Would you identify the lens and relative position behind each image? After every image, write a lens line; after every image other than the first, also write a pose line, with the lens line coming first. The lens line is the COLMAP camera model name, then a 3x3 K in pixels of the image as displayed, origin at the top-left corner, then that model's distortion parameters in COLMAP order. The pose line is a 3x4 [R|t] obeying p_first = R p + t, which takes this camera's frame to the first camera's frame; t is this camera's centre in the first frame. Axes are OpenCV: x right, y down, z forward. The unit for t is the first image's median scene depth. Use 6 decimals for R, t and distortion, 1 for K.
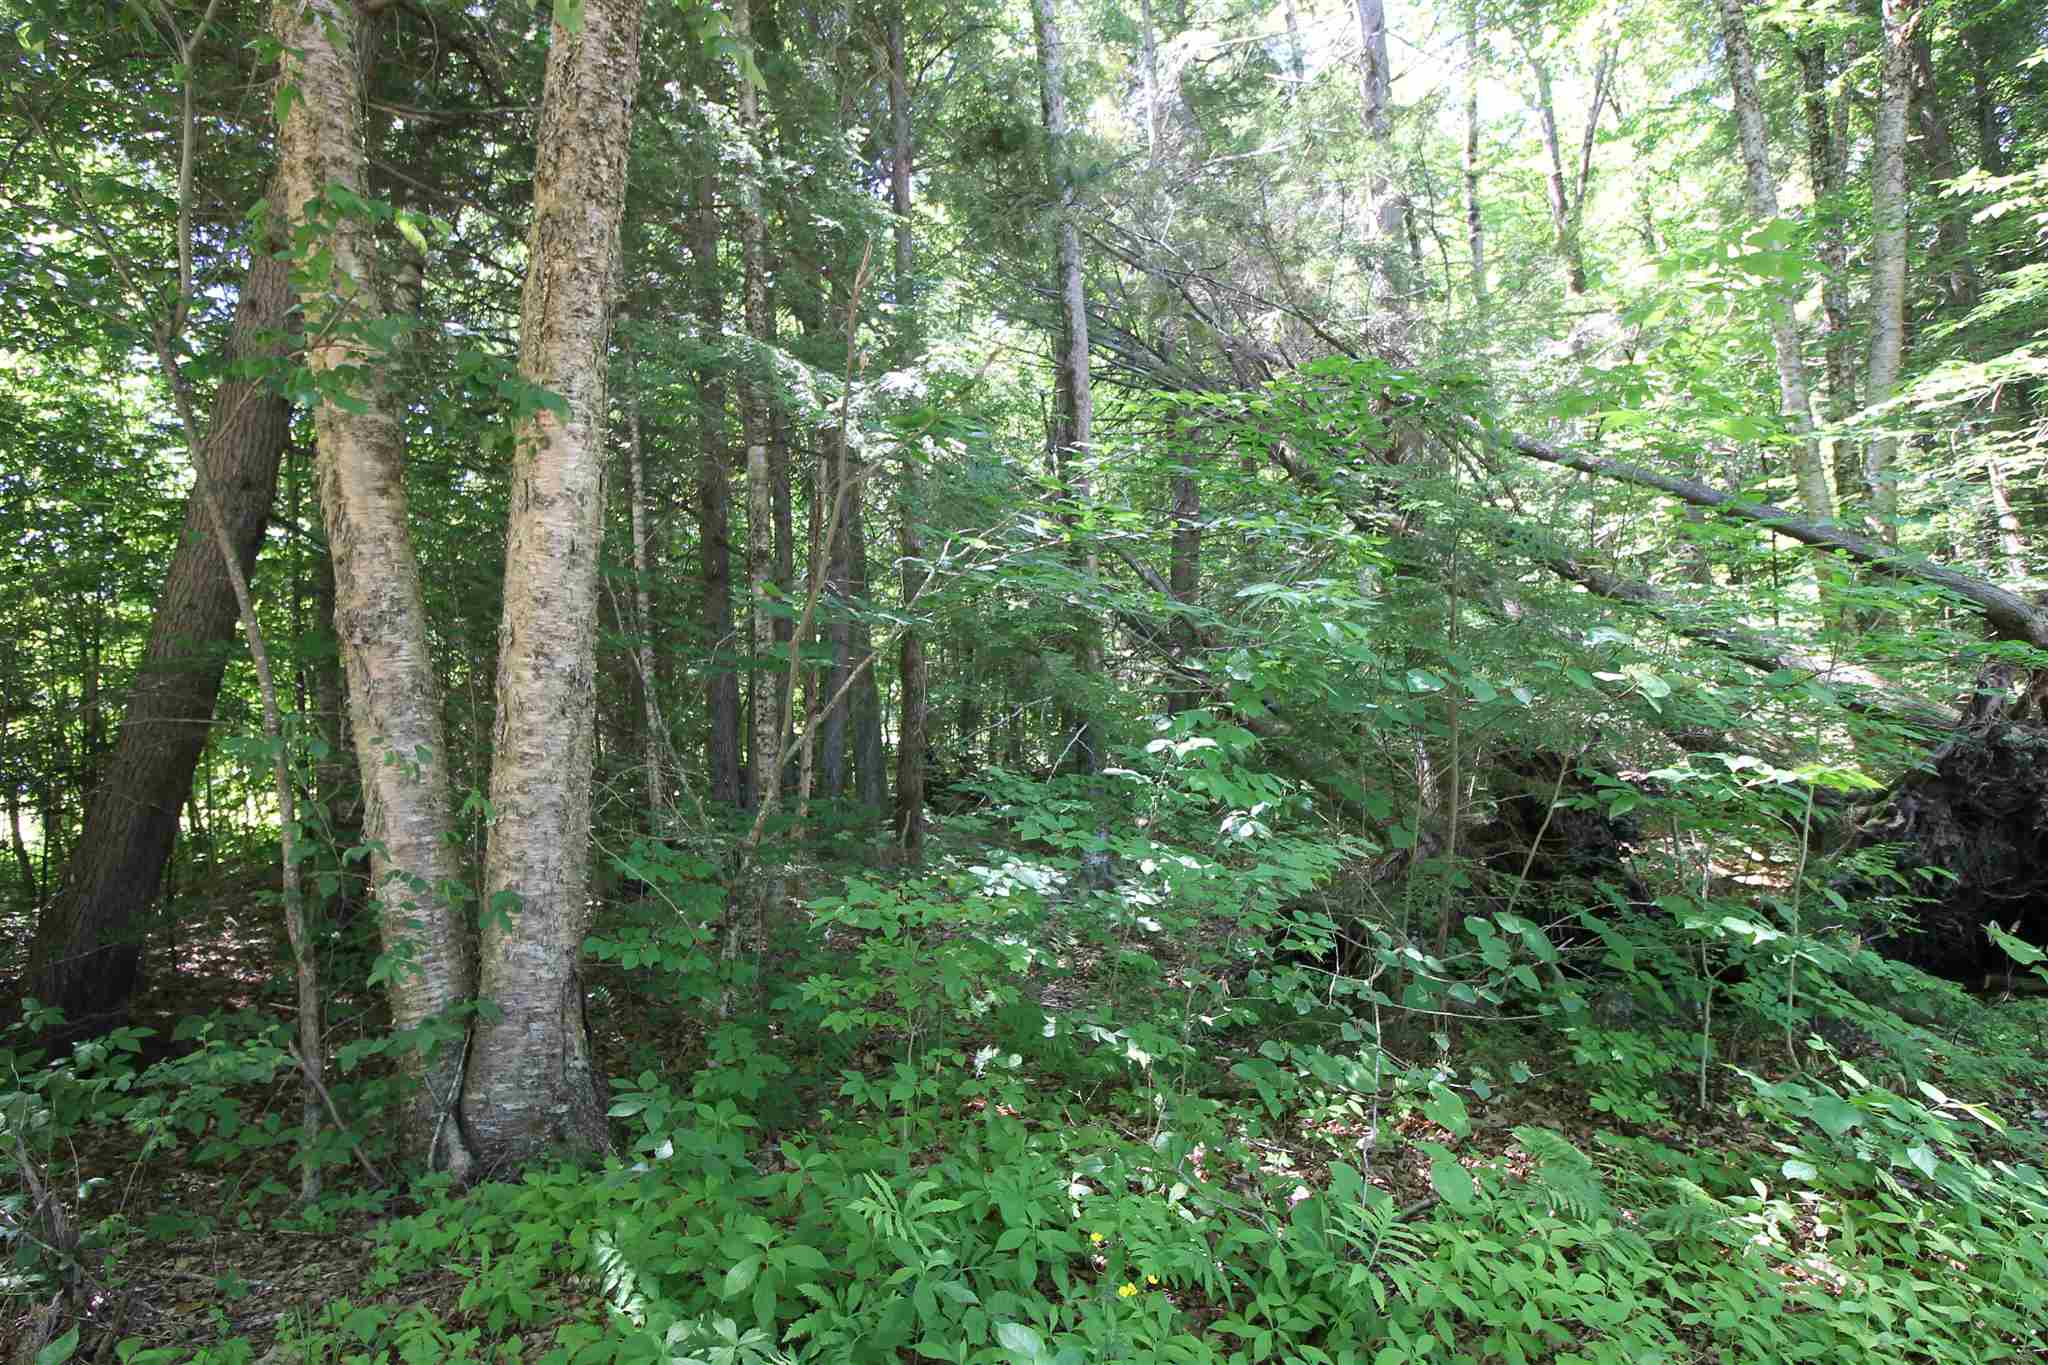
lens RADIAL K [[1055.7, 0, 1019.0], [0, 1055.7, 685.9], [0, 0, 1]] dist [0.002120, -0.012579]
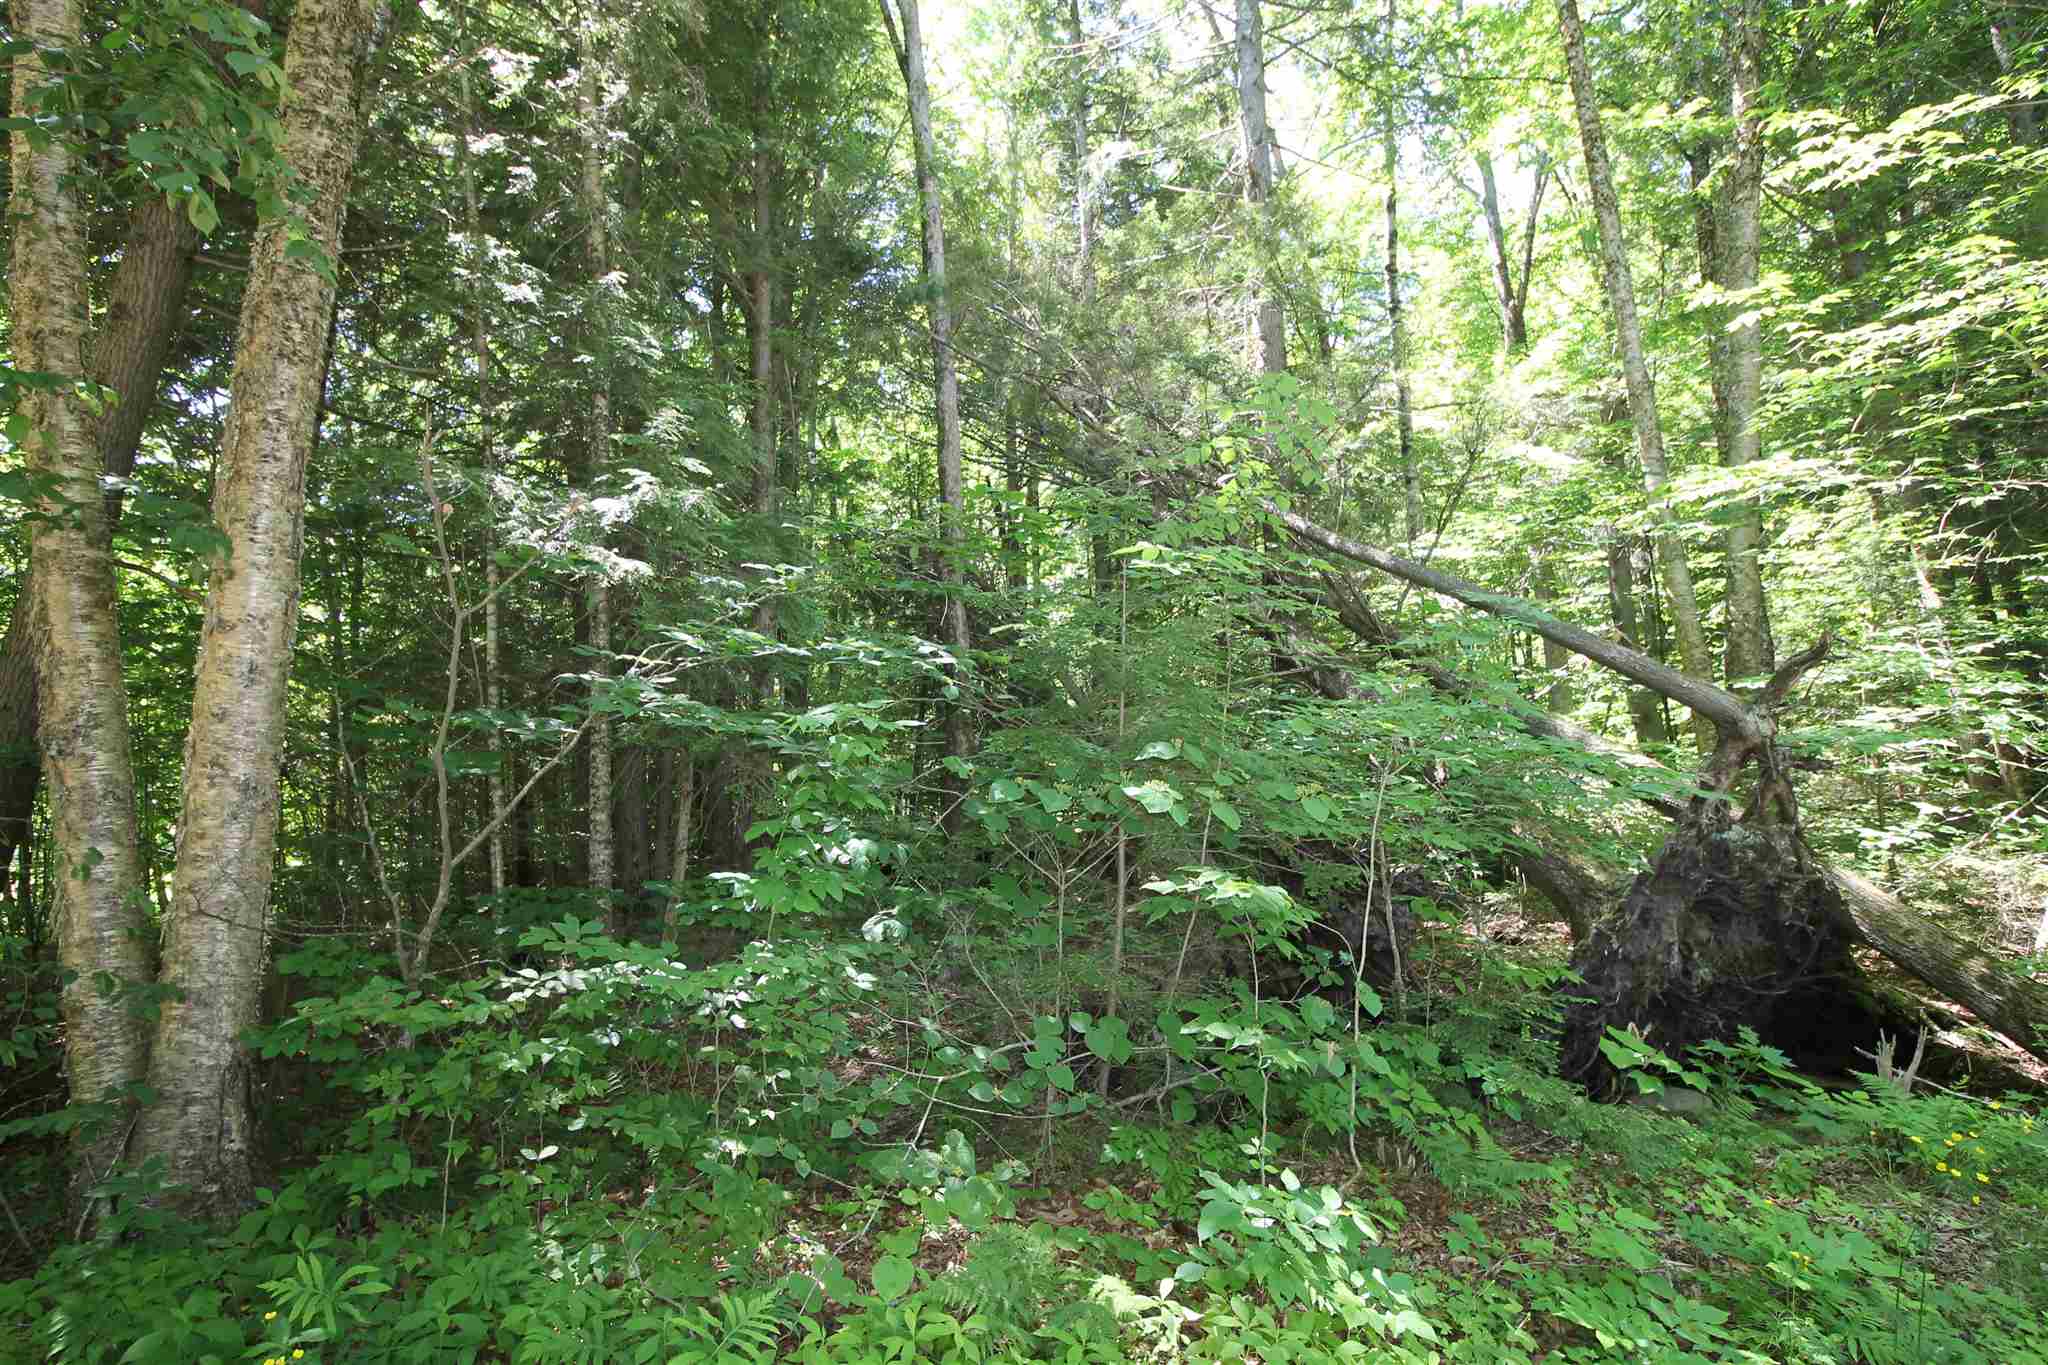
lens RADIAL K [[1055.7, 0, 1031.5], [0, 1055.7, 685.4], [0, 0, 1]] dist [0.002120, -0.012579]
pose [[0.999536, -0.001200, -0.030424, 0.428225], [-0.000751, 0.997946, -0.064050, -0.042622], [0.030439, 0.064043, 0.997483, -0.072887]]
